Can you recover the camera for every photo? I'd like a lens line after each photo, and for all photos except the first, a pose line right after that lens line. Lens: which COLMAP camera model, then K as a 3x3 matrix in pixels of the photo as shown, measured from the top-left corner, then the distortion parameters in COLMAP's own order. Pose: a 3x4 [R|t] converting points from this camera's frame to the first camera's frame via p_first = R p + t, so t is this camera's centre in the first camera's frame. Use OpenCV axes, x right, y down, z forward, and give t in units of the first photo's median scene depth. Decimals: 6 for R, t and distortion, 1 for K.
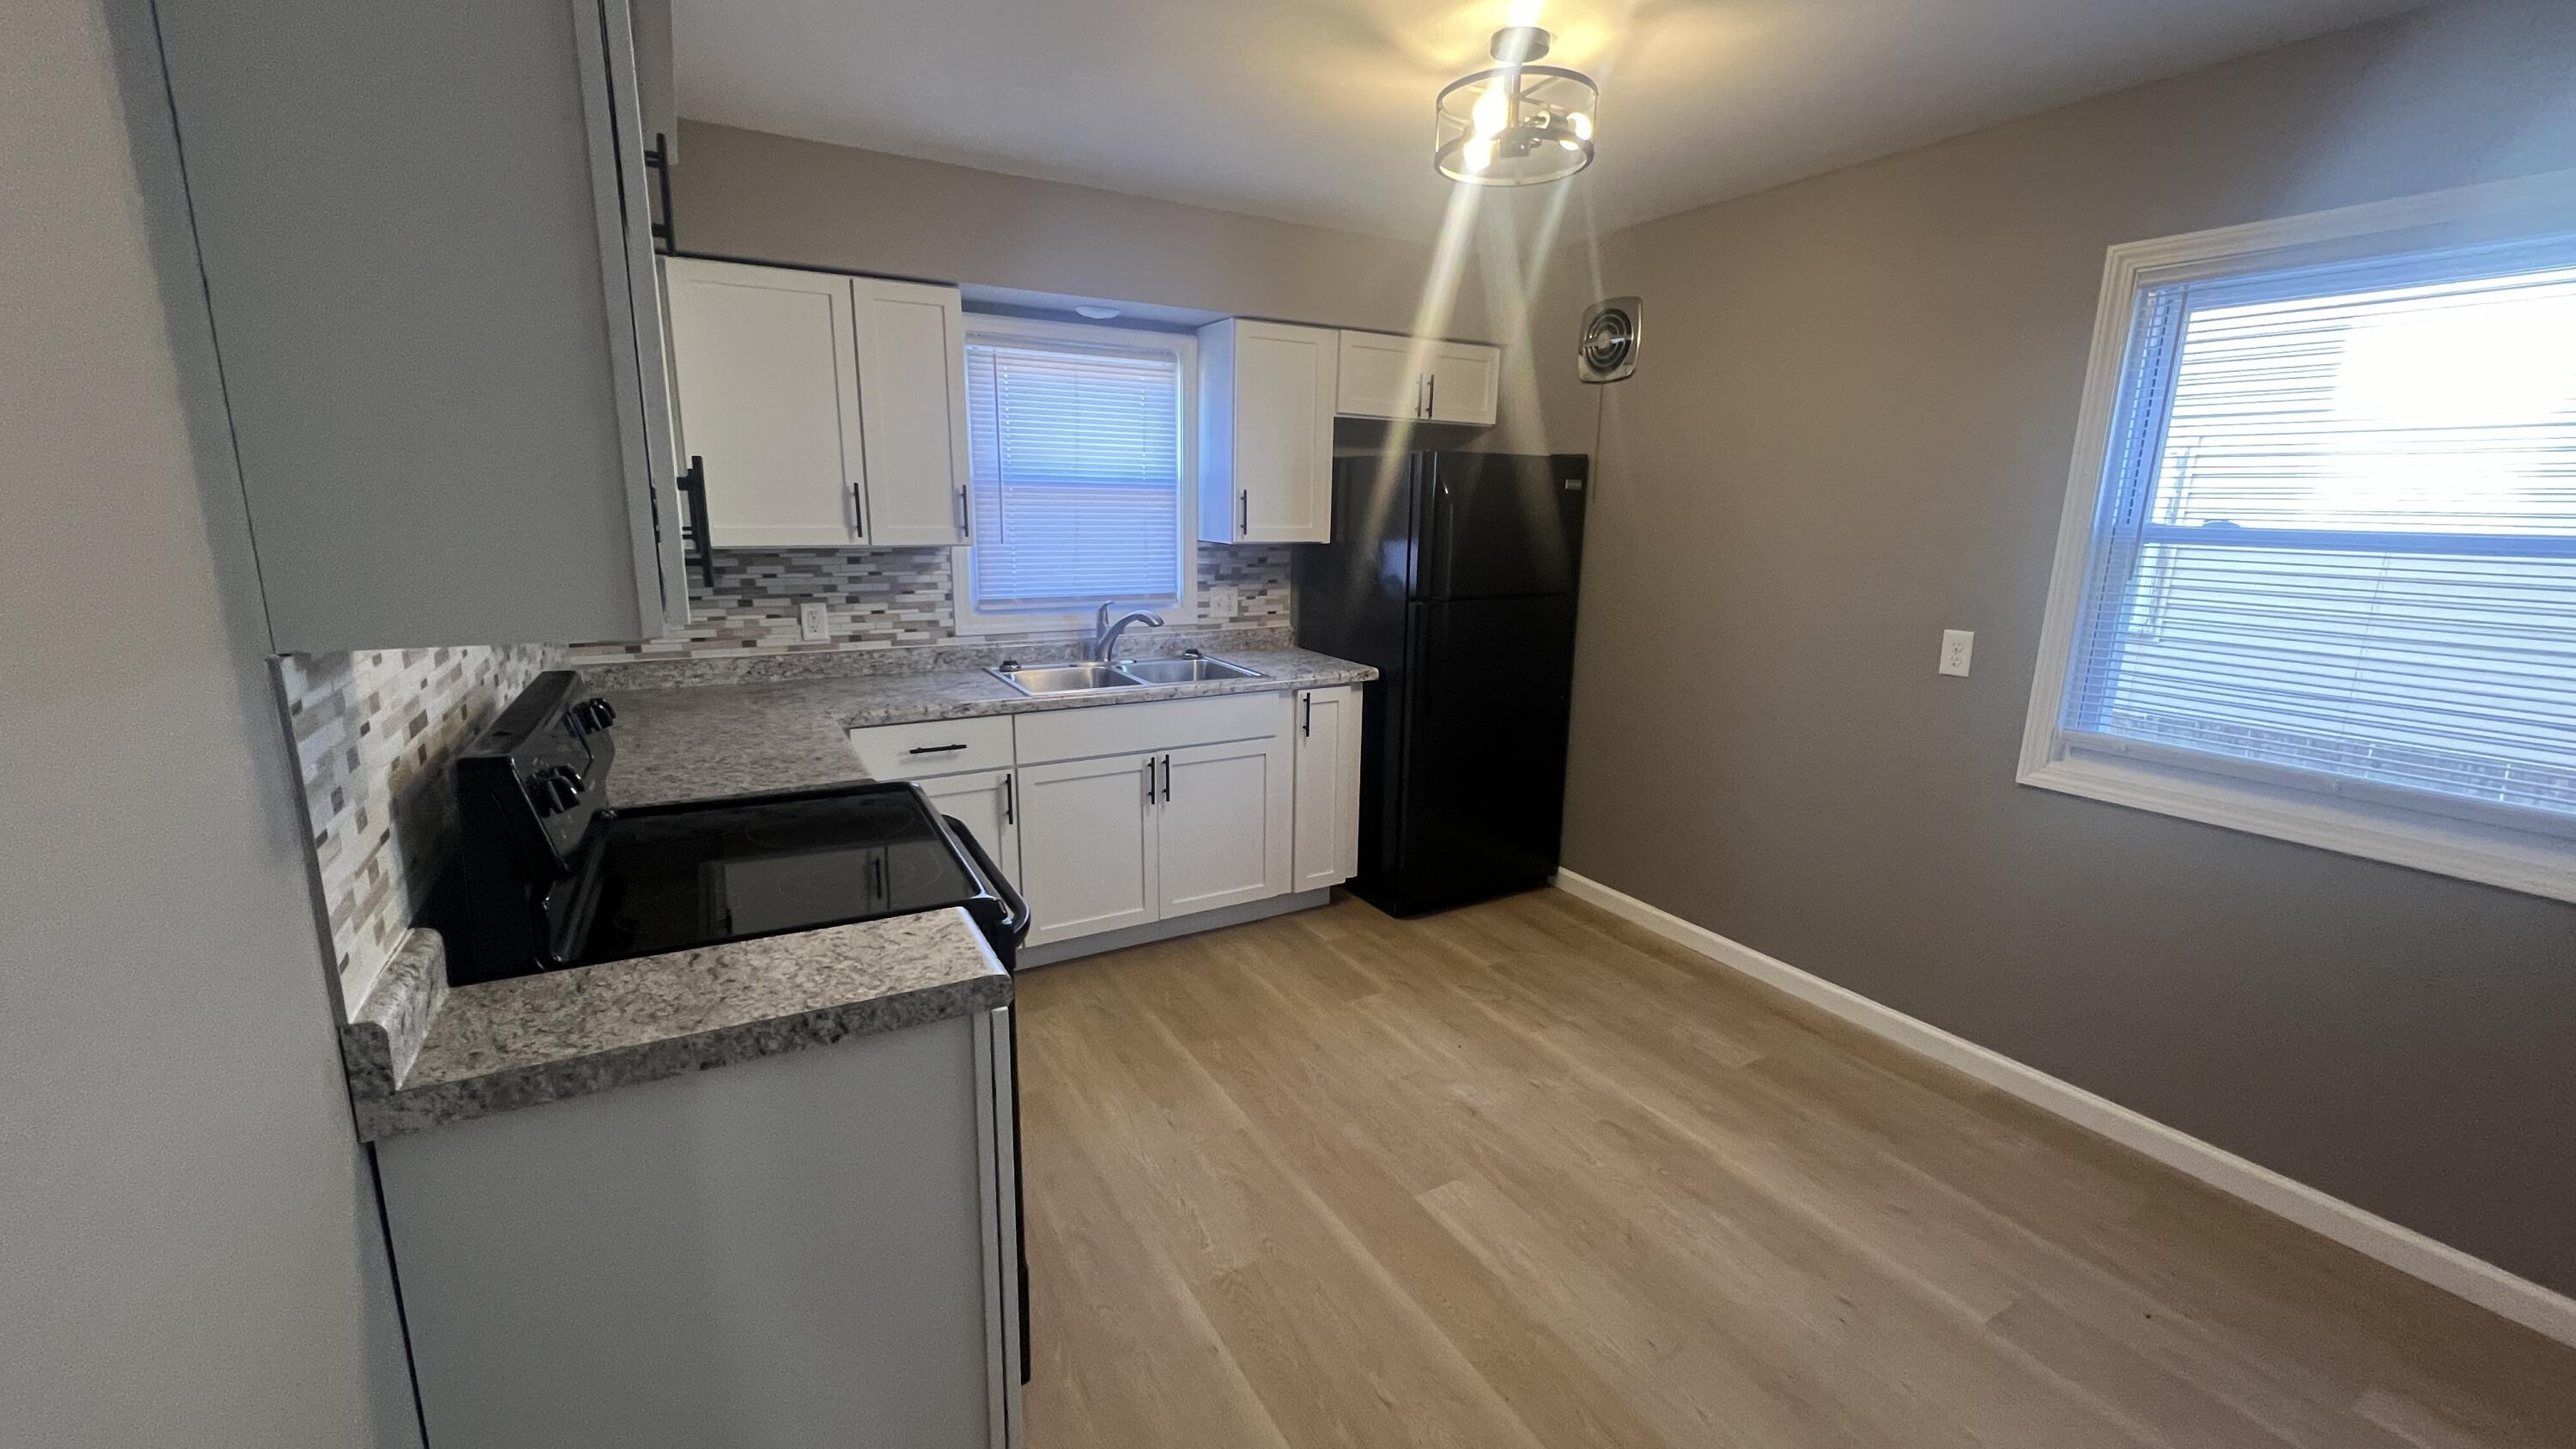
lens RADIAL K [[1026.8, 0, 1281.3], [0, 1026.8, 721.3], [0, 0, 1]] dist [0.000987, 0.000308]
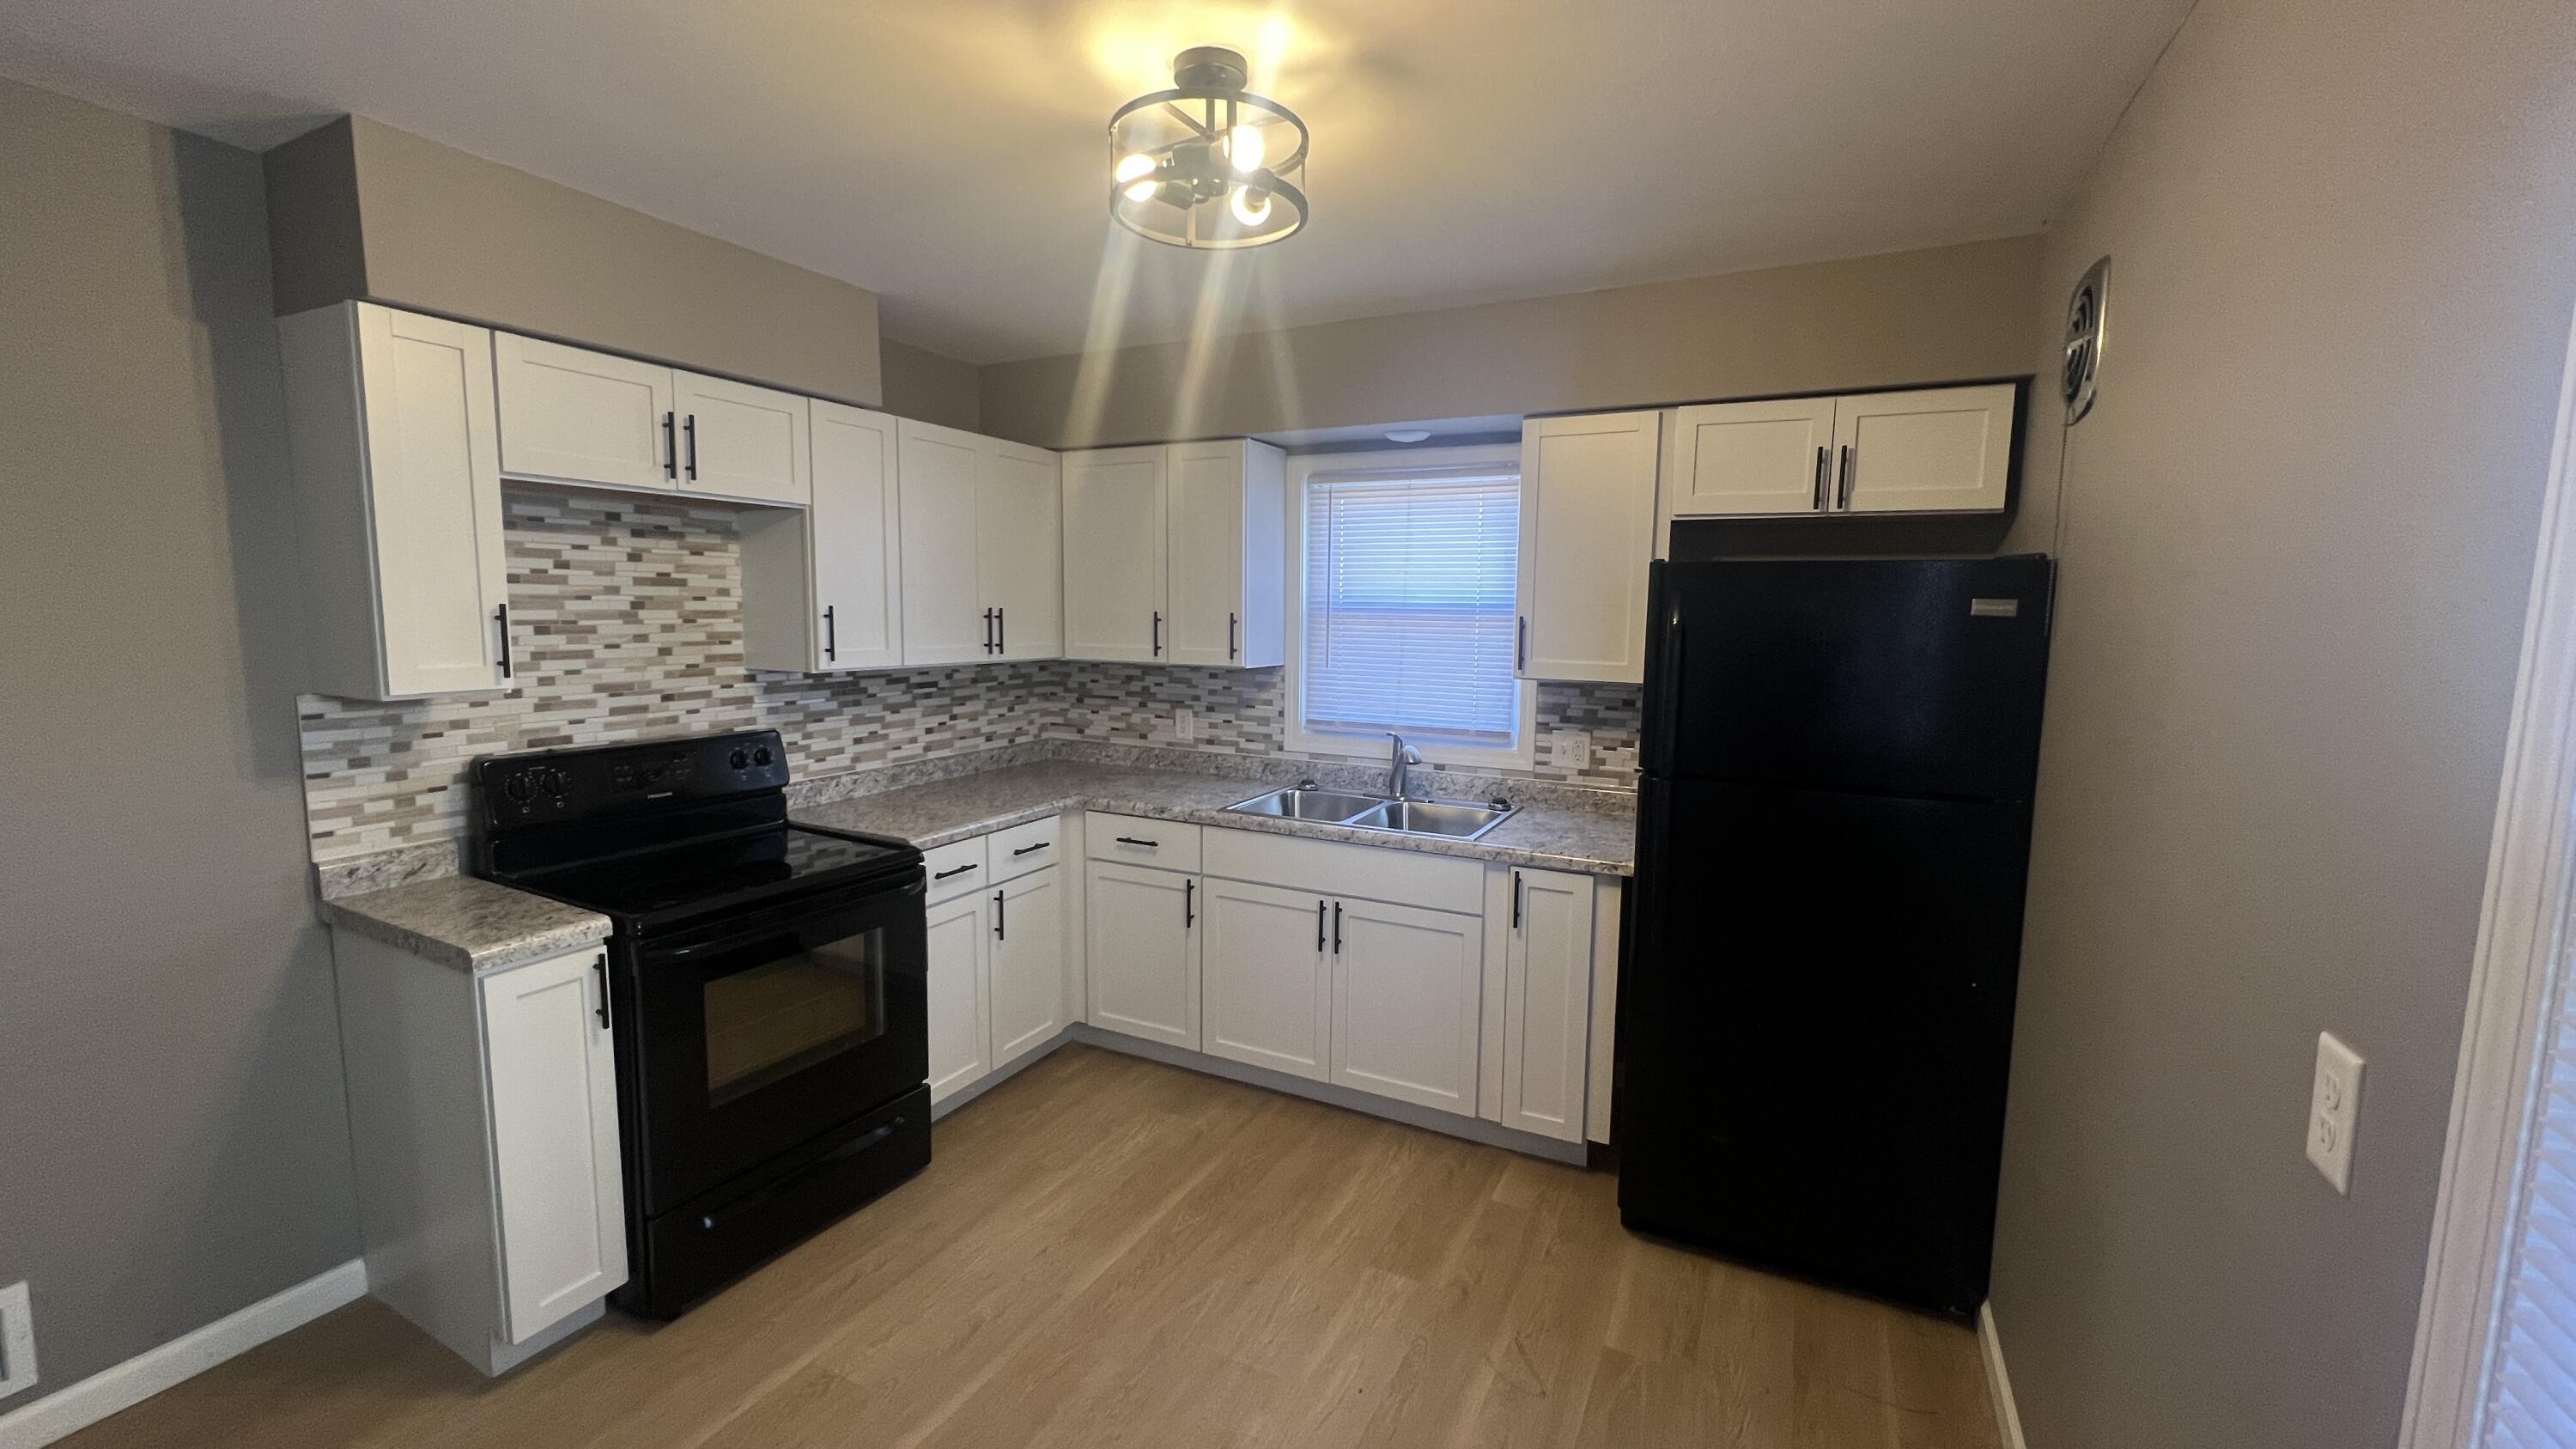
lens RADIAL K [[1026.8, 0, 1281.3], [0, 1026.8, 721.3], [0, 0, 1]] dist [0.000987, 0.000308]
pose [[0.545622, 0.086221, -0.833584, 0.592673], [-0.180254, 0.983486, -0.016259, -0.098906], [0.818416, 0.159129, 0.552153, 0.419277]]
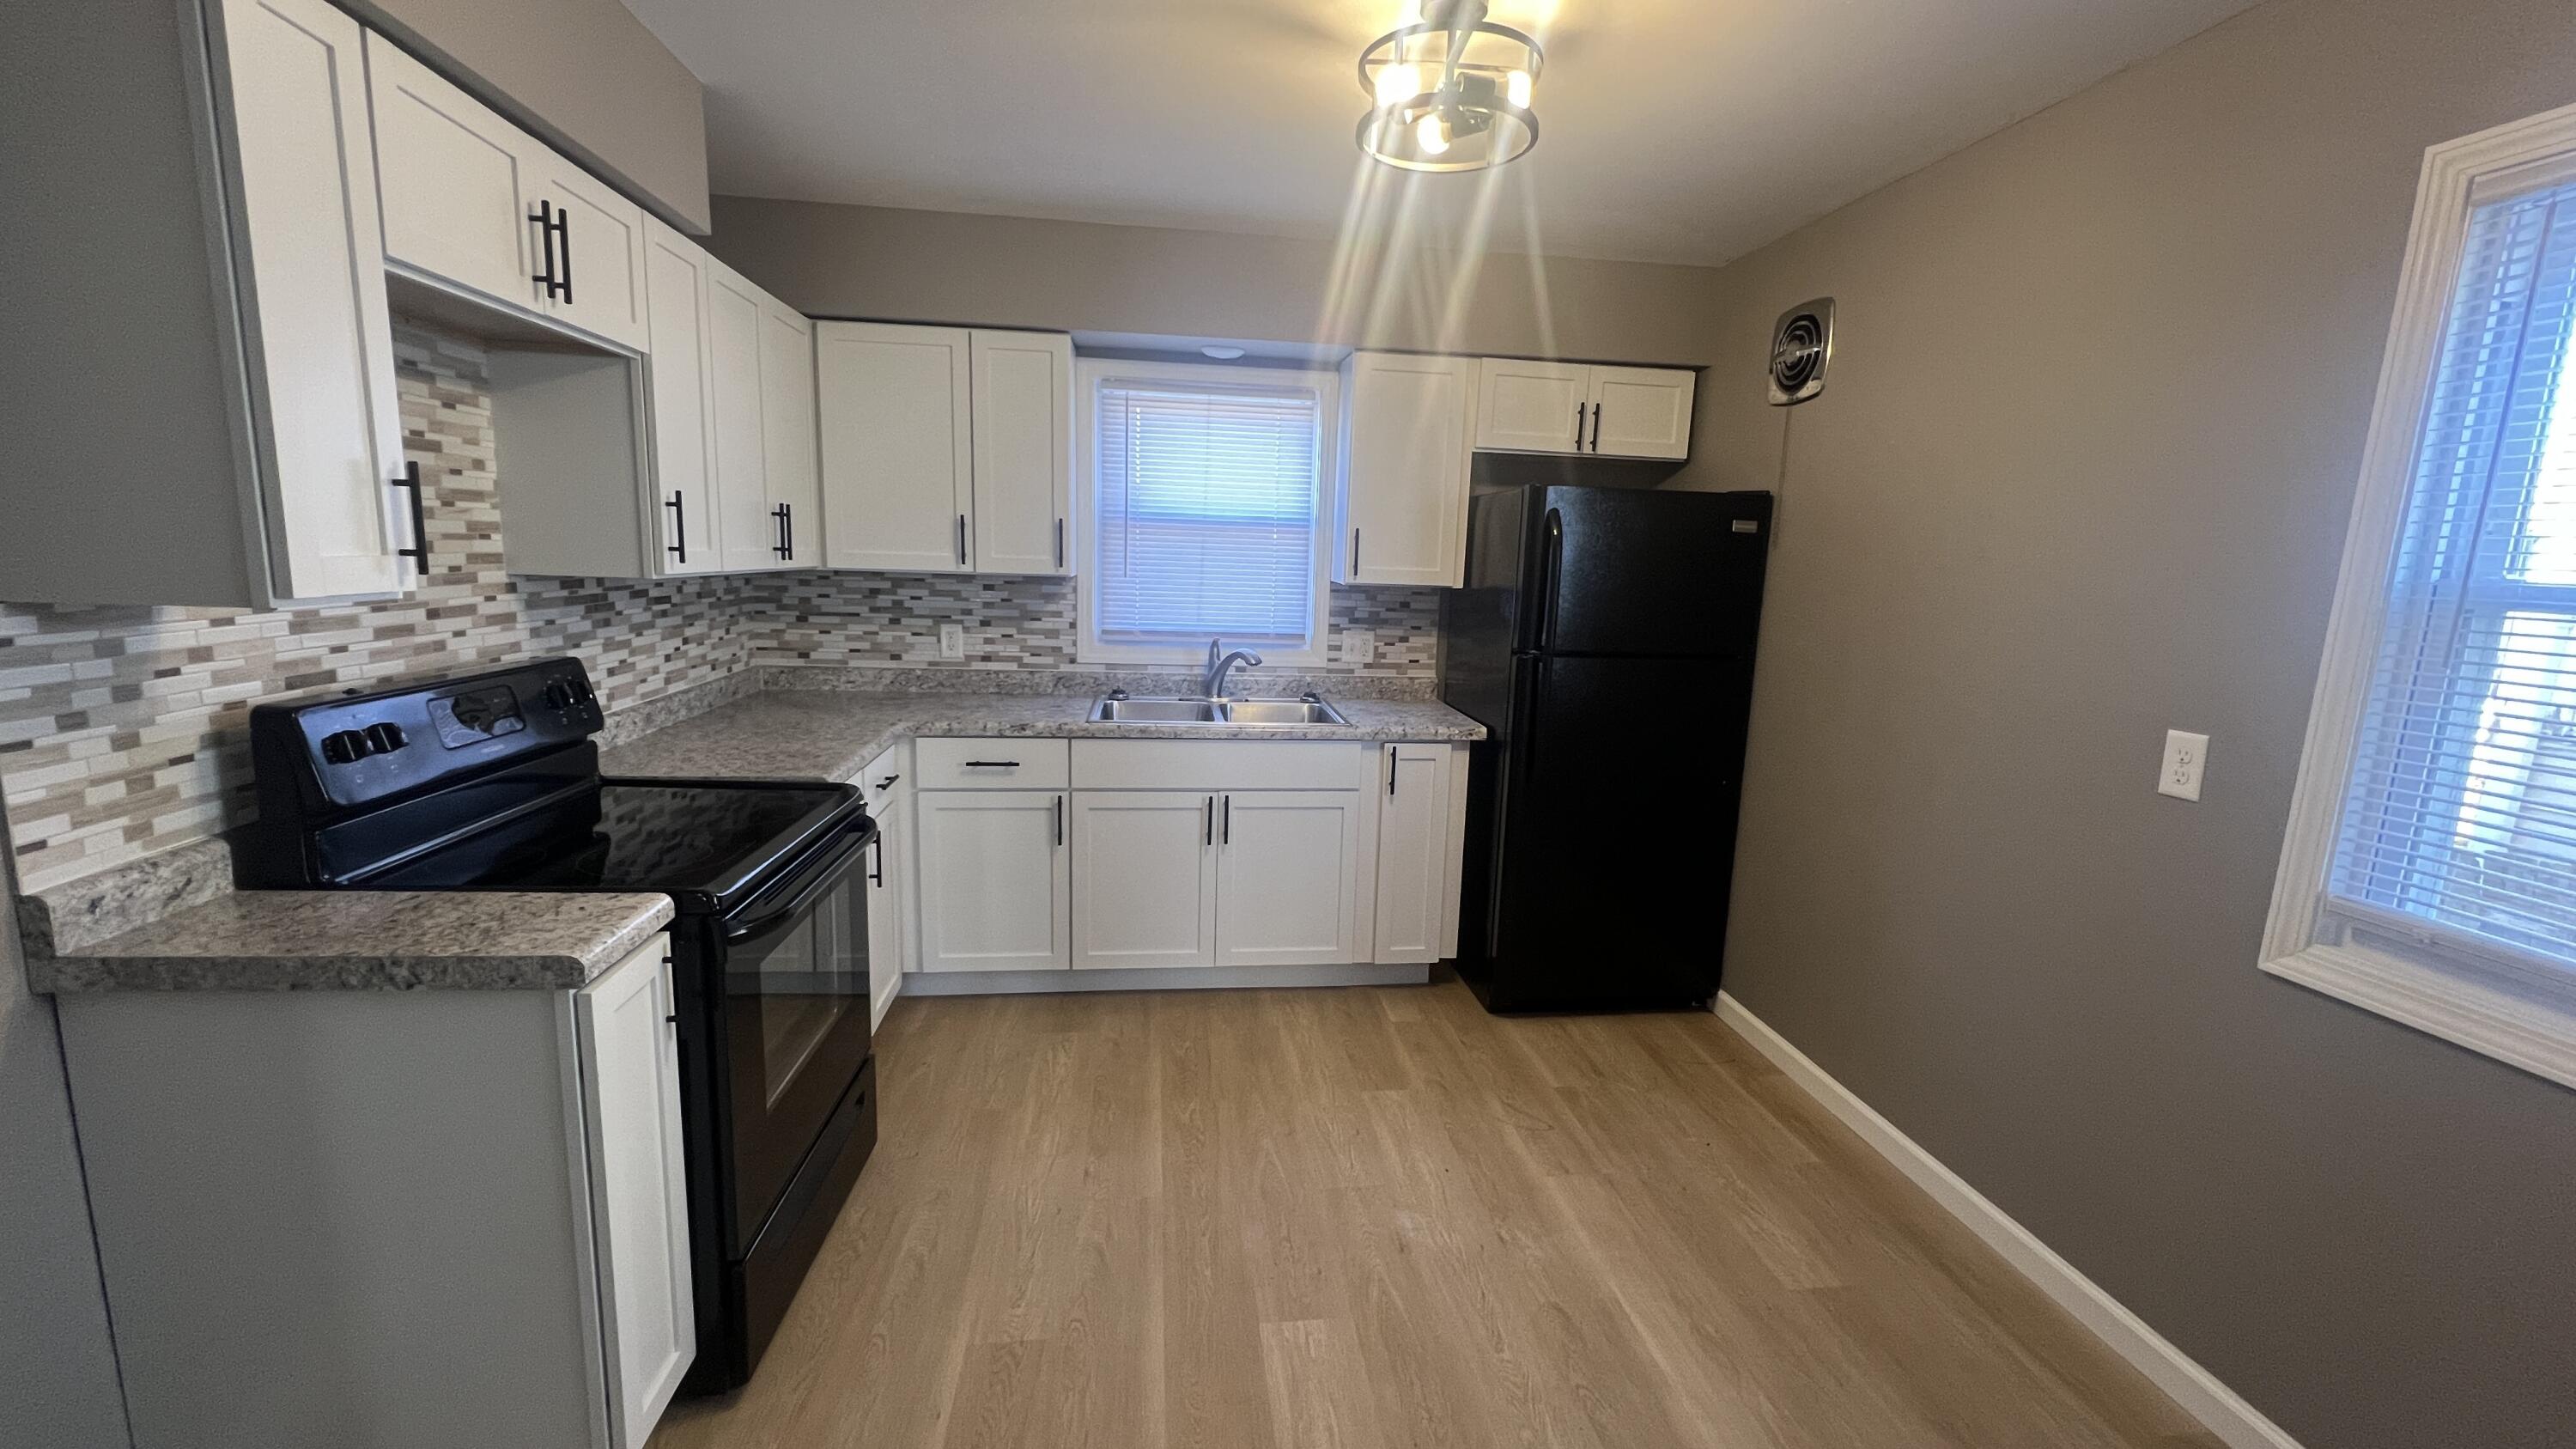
lens RADIAL K [[1026.8, 0, 1281.3], [0, 1026.8, 721.3], [0, 0, 1]] dist [0.000987, 0.000308]
pose [[0.921807, 0.080528, -0.379194, 0.290572], [-0.100676, 0.994353, -0.033574, -0.009679], [0.374349, 0.069125, 0.924708, 0.114977]]
